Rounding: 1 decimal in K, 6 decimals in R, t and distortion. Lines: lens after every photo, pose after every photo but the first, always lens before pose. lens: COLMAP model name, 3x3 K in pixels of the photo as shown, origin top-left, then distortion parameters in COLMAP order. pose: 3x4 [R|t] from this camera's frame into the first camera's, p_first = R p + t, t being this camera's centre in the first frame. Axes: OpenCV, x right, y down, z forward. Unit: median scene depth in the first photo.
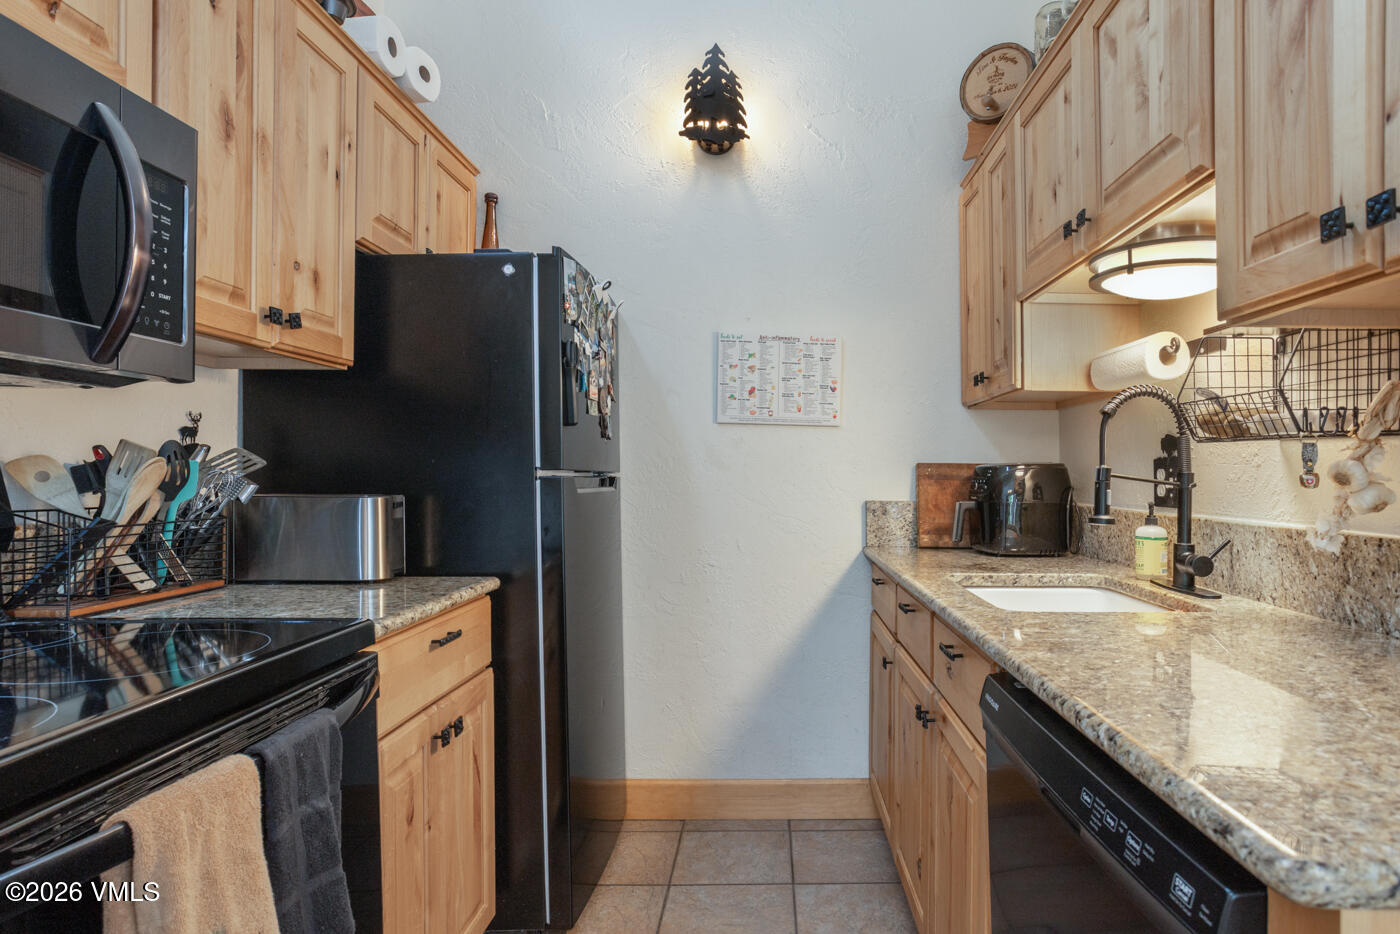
lens RADIAL K [[763.1, 0, 780.1], [0, 763.1, 458.3], [0, 0, 1]] dist [-0.033365, 0.021880]
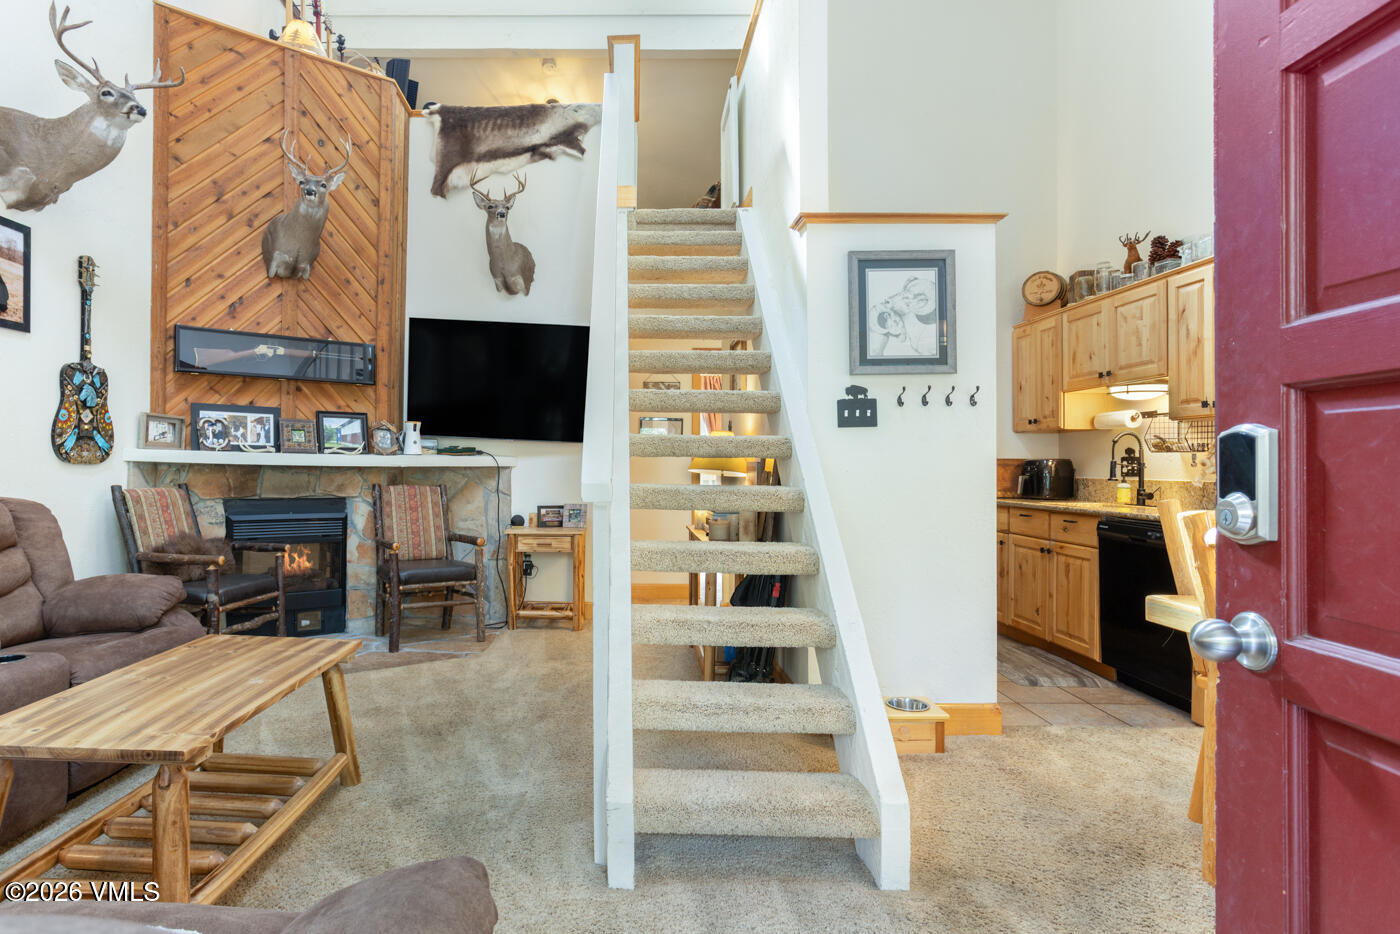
lens RADIAL K [[730.6, 0, 625.4], [0, 730.6, 457.3], [0, 0, 1]] dist [-0.014356, 0.016708]
pose [[0.999977, -0.001329, -0.006706, -1.196947], [0.001386, 0.999963, 0.008490, -0.023173], [0.006694, -0.008499, 0.999941, -1.497744]]
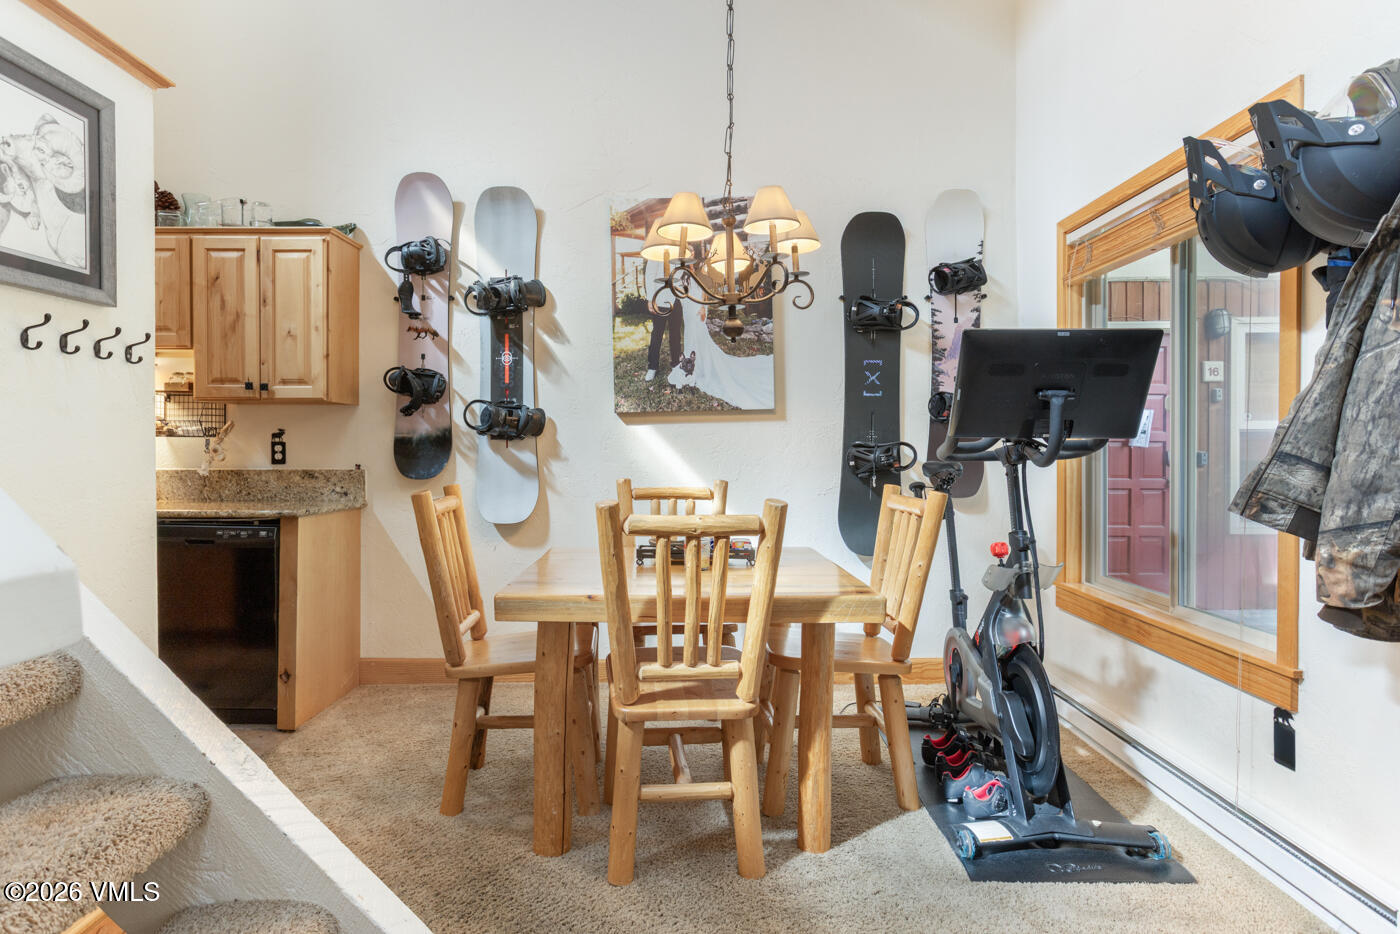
lens RADIAL K [[733.7, 0, 711.8], [0, 733.7, 461.9], [0, 0, 1]] dist [-0.018273, 0.000775]
pose [[-0.022889, -0.024839, 0.999429, -1.485279], [-0.017843, 0.999542, 0.024433, -0.023754], [-0.999579, -0.017274, -0.023322, -0.631333]]
